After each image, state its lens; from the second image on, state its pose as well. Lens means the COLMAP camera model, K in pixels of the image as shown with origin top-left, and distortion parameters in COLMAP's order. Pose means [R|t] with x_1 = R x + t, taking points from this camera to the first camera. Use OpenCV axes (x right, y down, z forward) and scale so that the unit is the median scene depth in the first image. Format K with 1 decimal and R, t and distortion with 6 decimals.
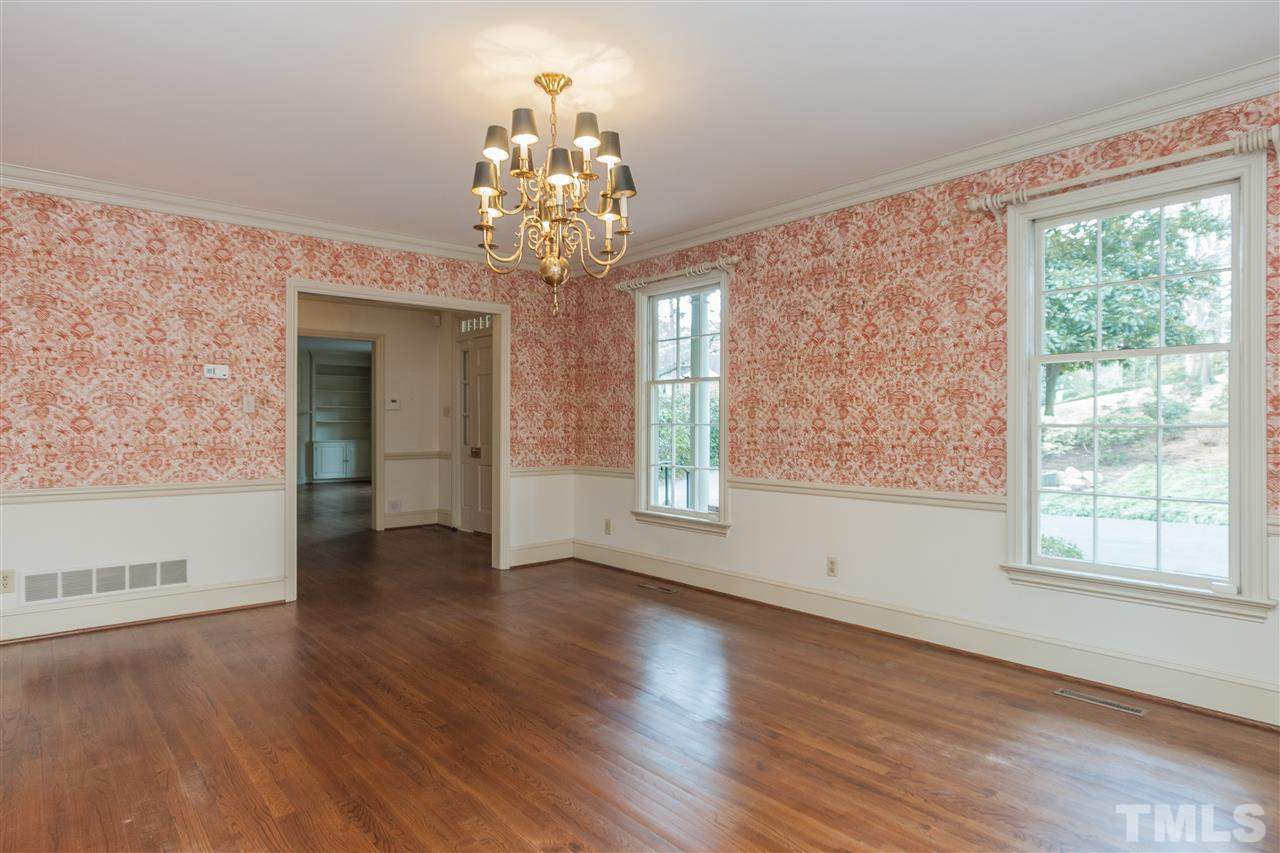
lens RADIAL K [[721.4, 0, 645.5], [0, 721.4, 429.1], [0, 0, 1]] dist [-0.022912, 0.010682]
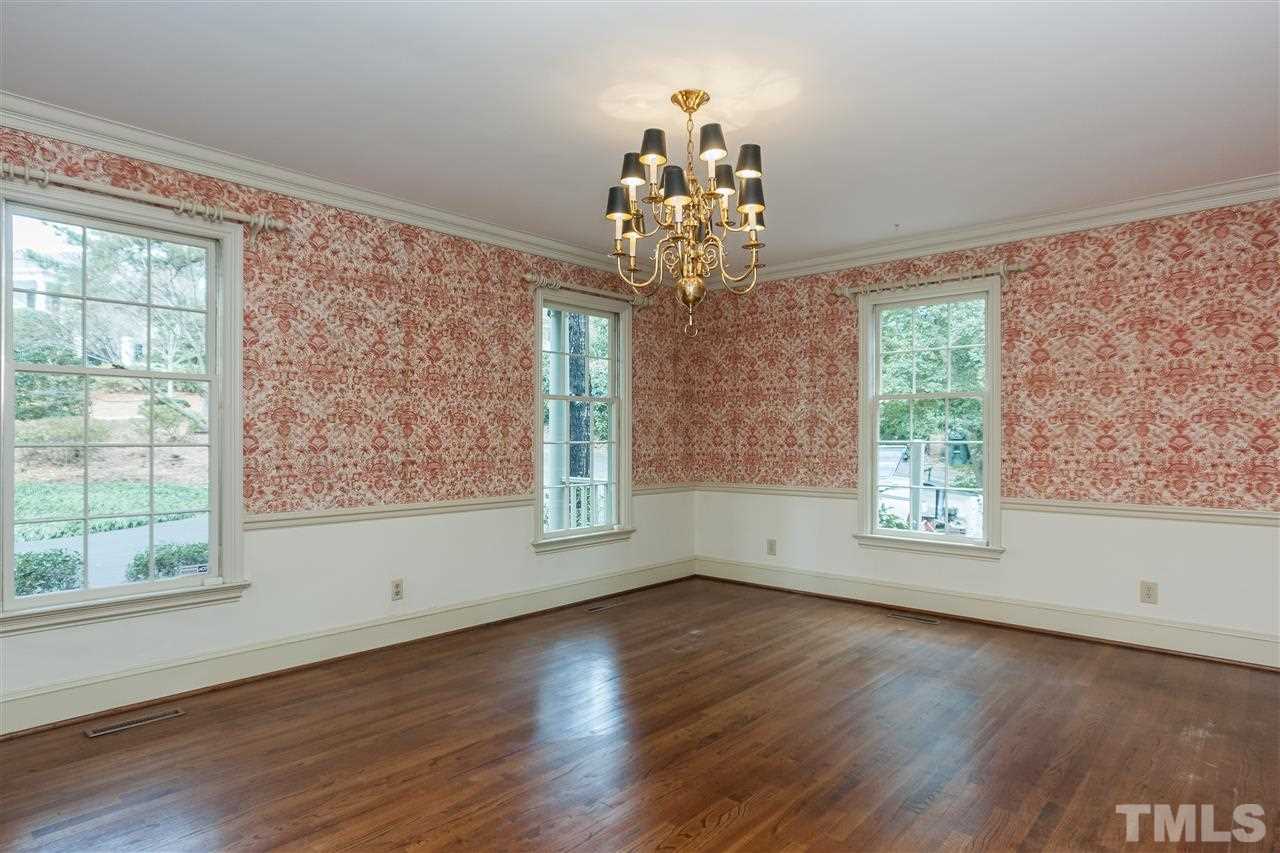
lens RADIAL K [[721.4, 0, 625.4], [0, 721.4, 442.6], [0, 0, 1]] dist [-0.022912, 0.010682]
pose [[-0.118404, -0.010037, 0.992915, -0.770481], [0.004646, 0.999932, 0.010662, -0.016297], [-0.992955, 0.005876, -0.118349, 0.846681]]
